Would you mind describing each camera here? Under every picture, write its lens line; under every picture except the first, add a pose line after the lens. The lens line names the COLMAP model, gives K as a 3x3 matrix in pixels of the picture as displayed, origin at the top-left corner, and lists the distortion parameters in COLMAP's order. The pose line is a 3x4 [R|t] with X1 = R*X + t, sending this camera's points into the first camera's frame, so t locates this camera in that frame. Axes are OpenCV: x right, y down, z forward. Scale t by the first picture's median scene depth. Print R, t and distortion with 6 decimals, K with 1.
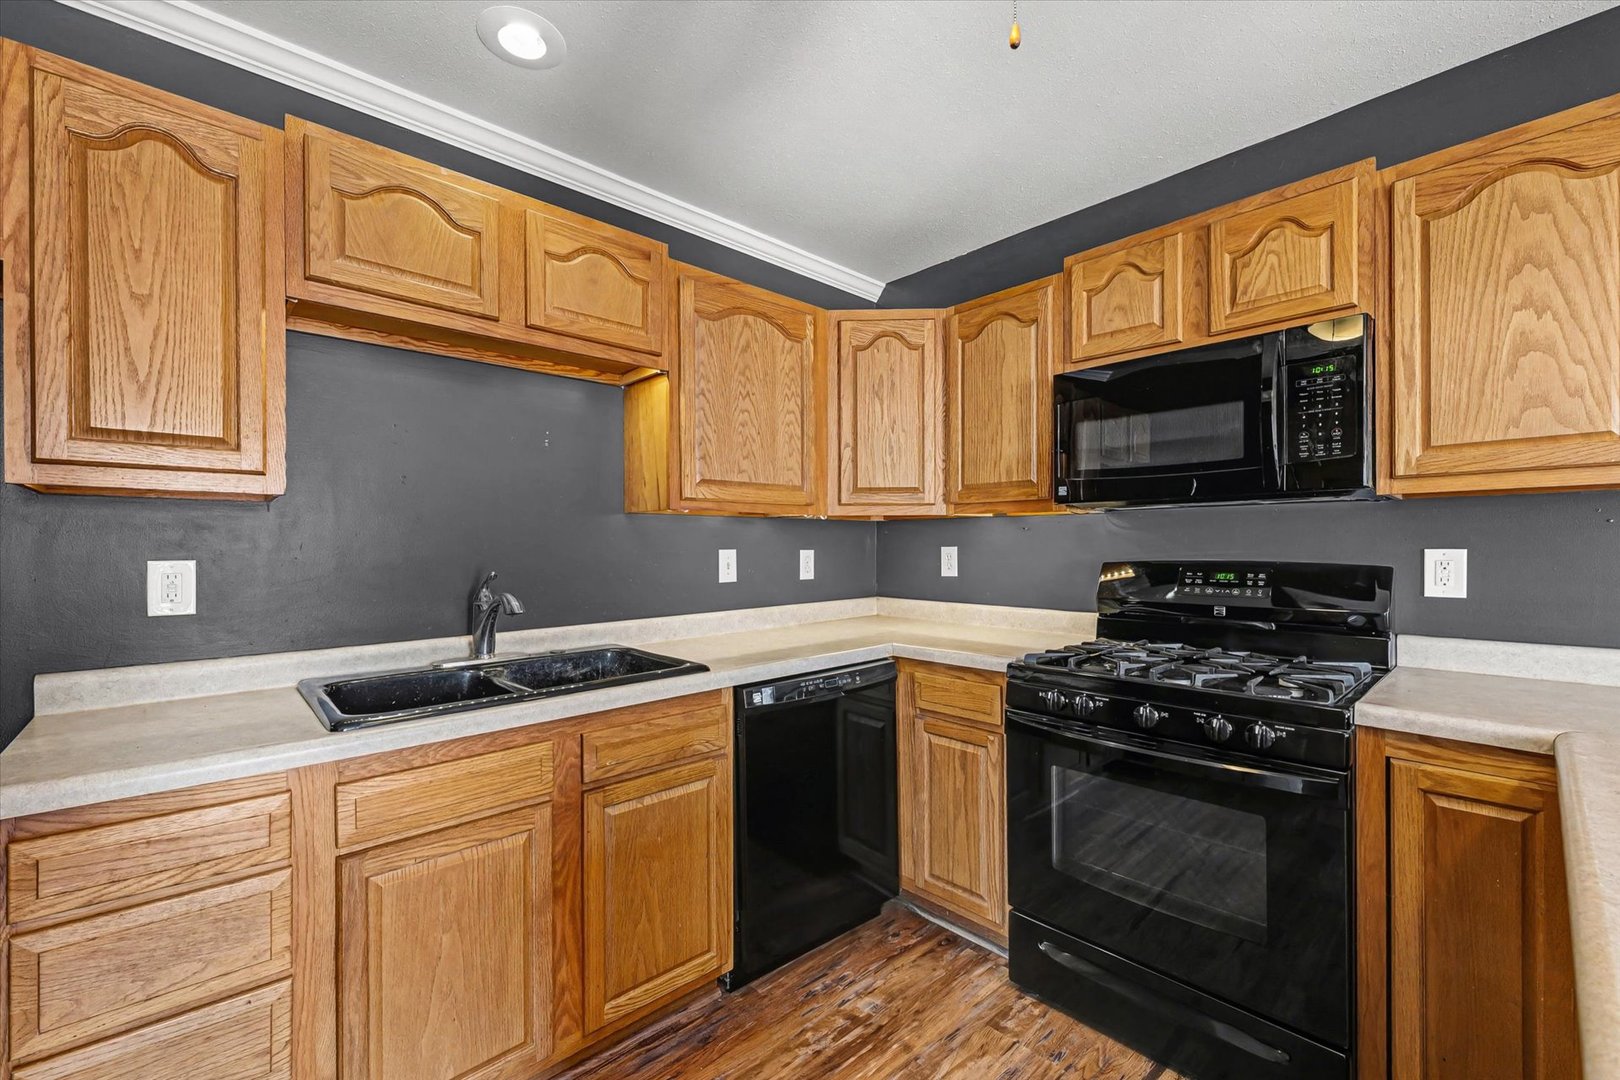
lens RADIAL K [[676.5, 0, 814.1], [0, 676.5, 552.5], [0, 0, 1]] dist [-0.000153, 0.000158]
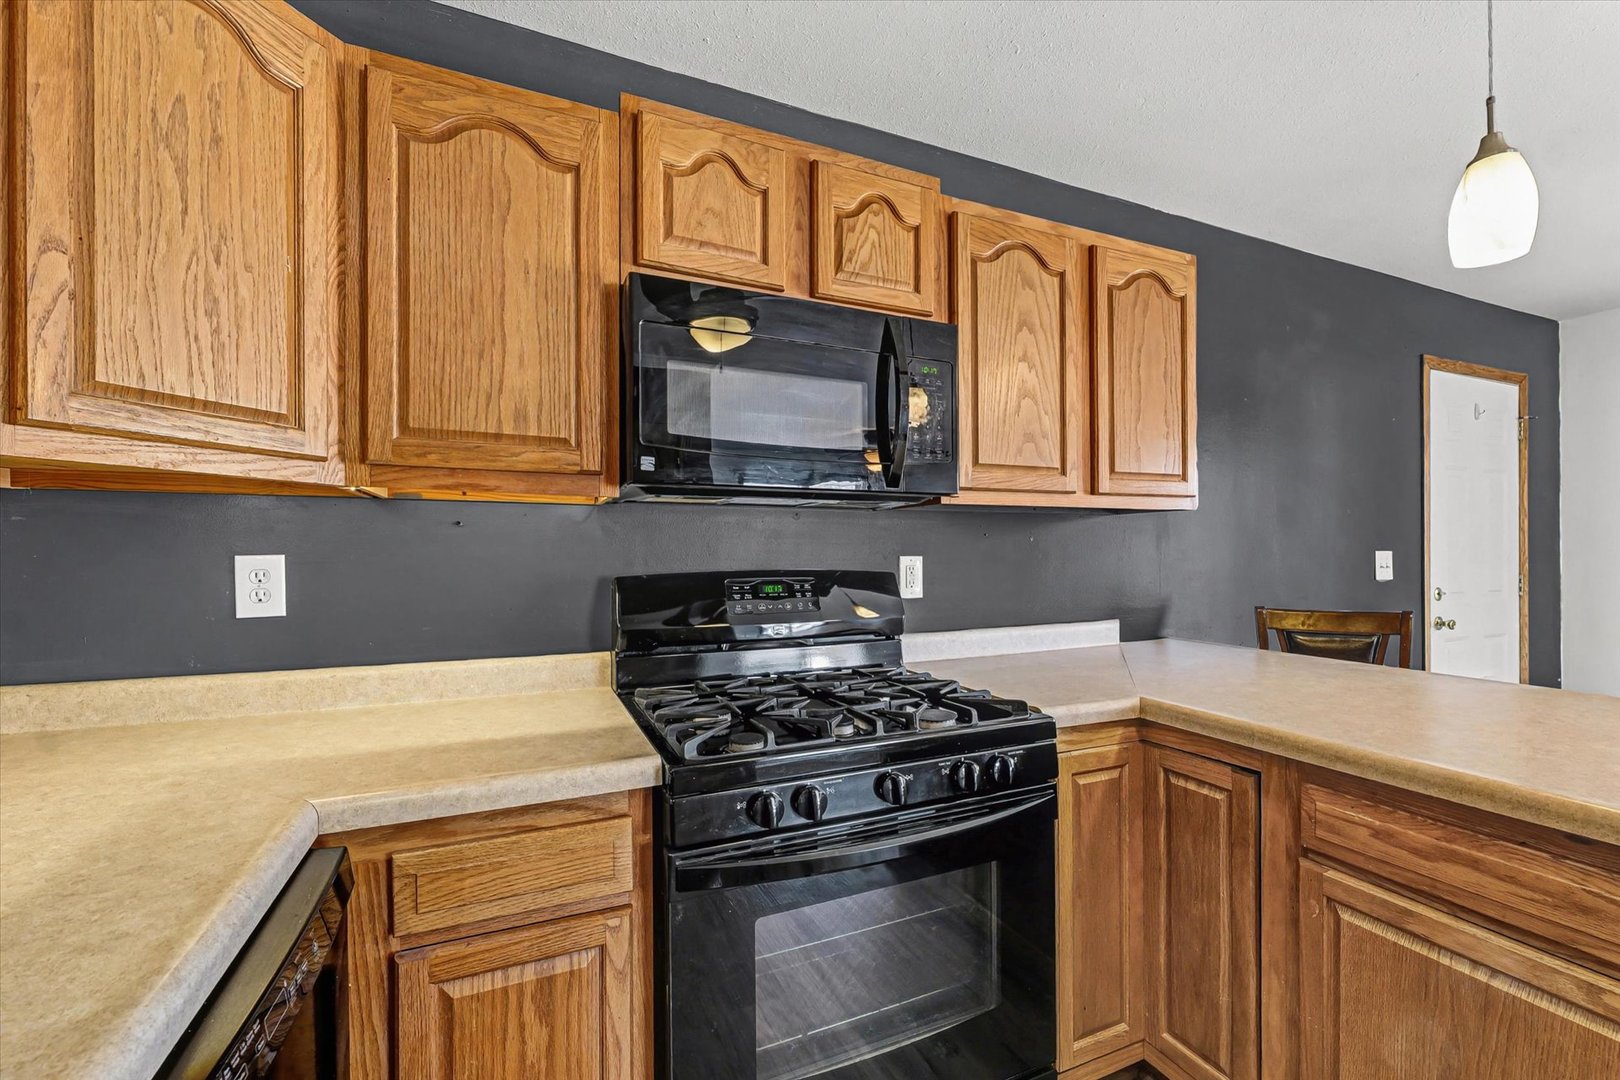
lens RADIAL K [[676.5, 0, 814.1], [0, 676.5, 552.5], [0, 0, 1]] dist [-0.000153, 0.000158]
pose [[0.323378, -0.000428, 0.946270, -0.170876], [0.008248, 0.999963, -0.002366, -0.006340], [-0.946234, 0.008570, 0.323370, 0.656675]]
